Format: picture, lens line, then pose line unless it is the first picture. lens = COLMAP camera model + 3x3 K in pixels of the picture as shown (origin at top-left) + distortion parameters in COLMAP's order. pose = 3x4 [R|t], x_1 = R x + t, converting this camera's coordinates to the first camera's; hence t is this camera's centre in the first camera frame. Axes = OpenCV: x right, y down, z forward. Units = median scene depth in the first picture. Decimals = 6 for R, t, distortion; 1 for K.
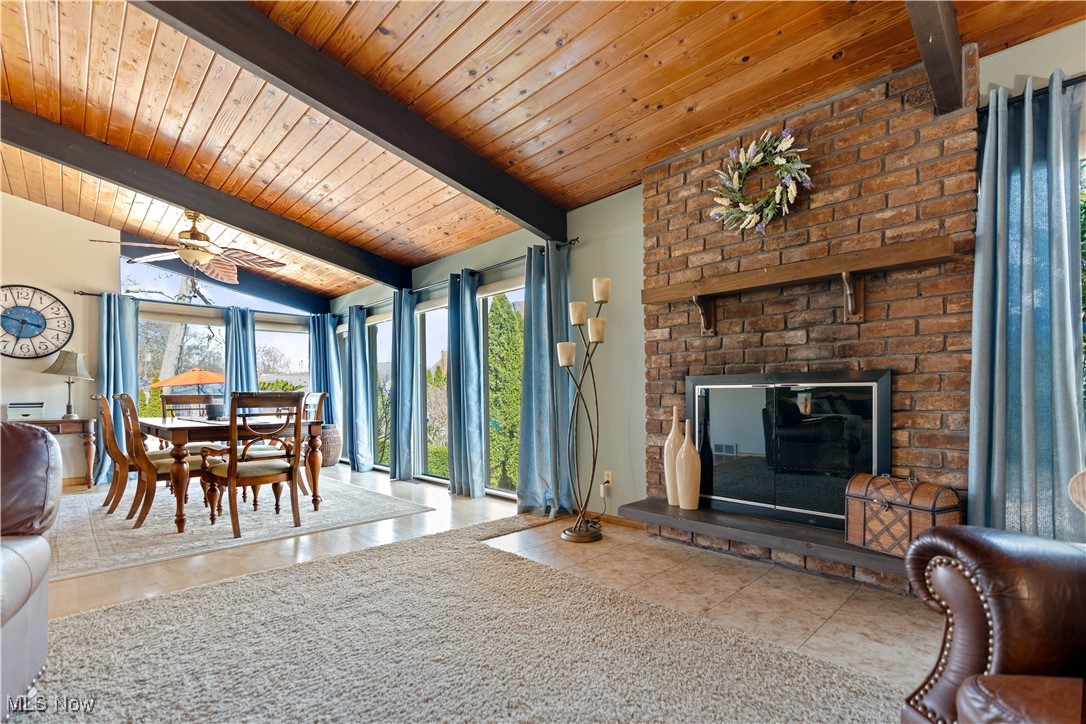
lens RADIAL K [[497.6, 0, 545.2], [0, 497.6, 399.0], [0, 0, 1]] dist [-0.003894, 0.000243]
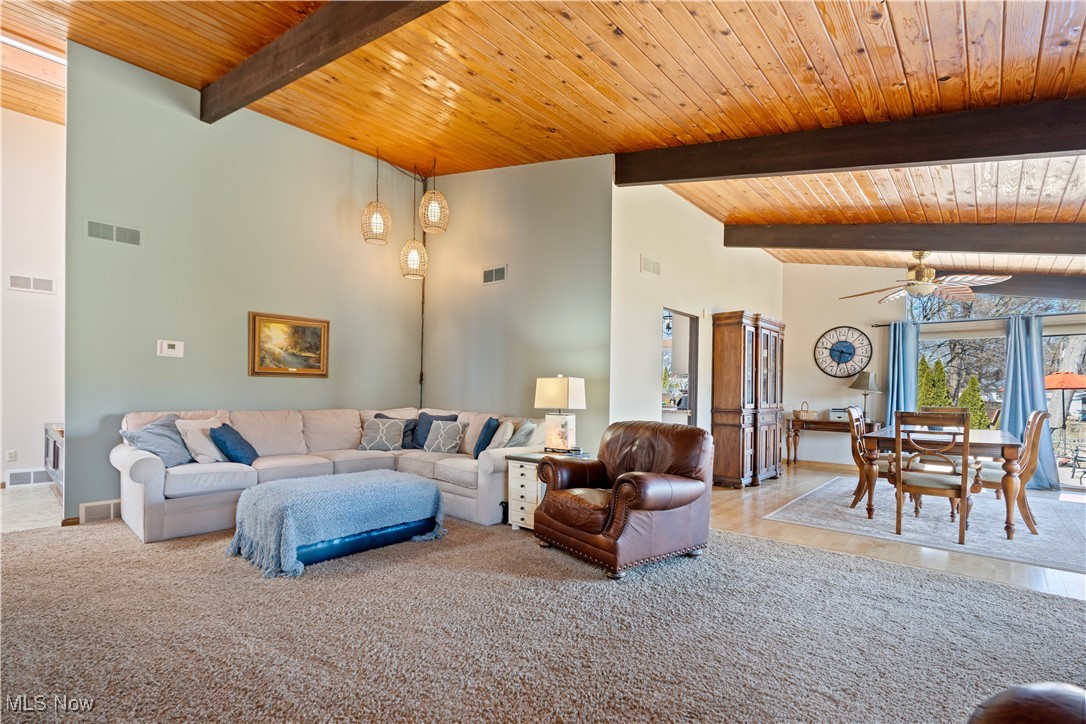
lens RADIAL K [[499.4, 0, 549.0], [0, 499.4, 394.5], [0, 0, 1]] dist [-0.009180, -0.000240]
pose [[0.079938, 0.013245, -0.996712, 0.490627], [-0.020649, 0.999719, 0.011628, -0.050384], [0.996586, 0.019652, 0.080189, 0.071809]]
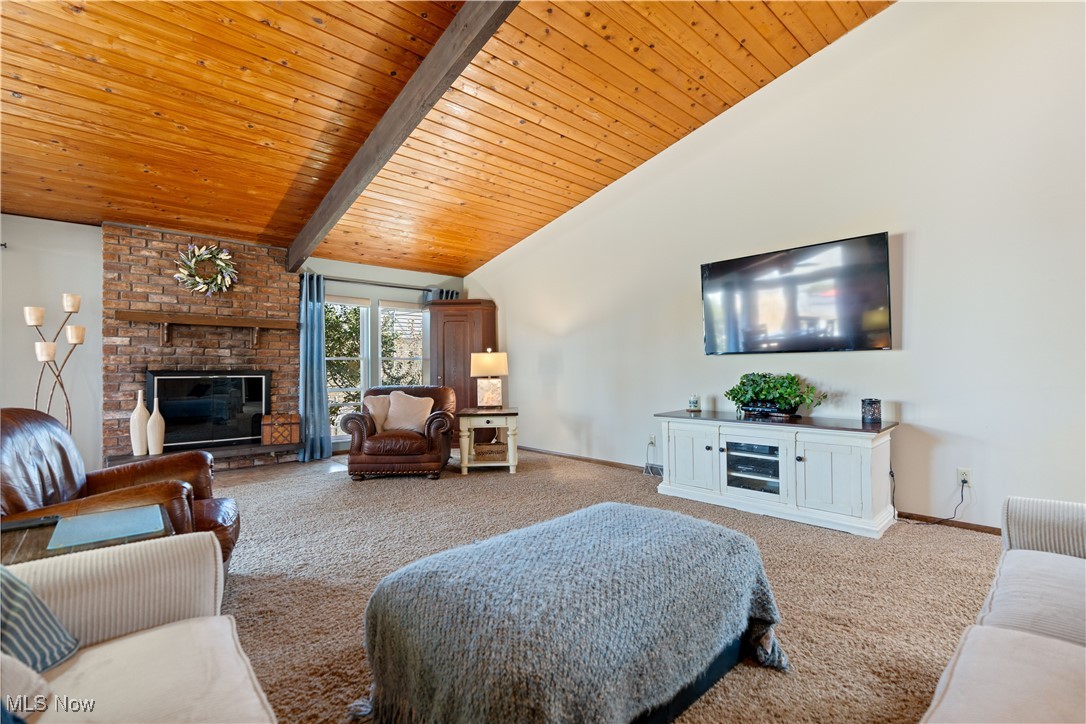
lens RADIAL K [[481.5, 0, 546.2], [0, 481.5, 376.2], [0, 0, 1]] dist [0.000315, -0.000013]
pose [[0.028653, -0.006572, 0.999568, -1.117130], [0.013922, 0.999884, 0.006175, -0.019386], [-0.999492, 0.013739, 0.028742, -0.271006]]
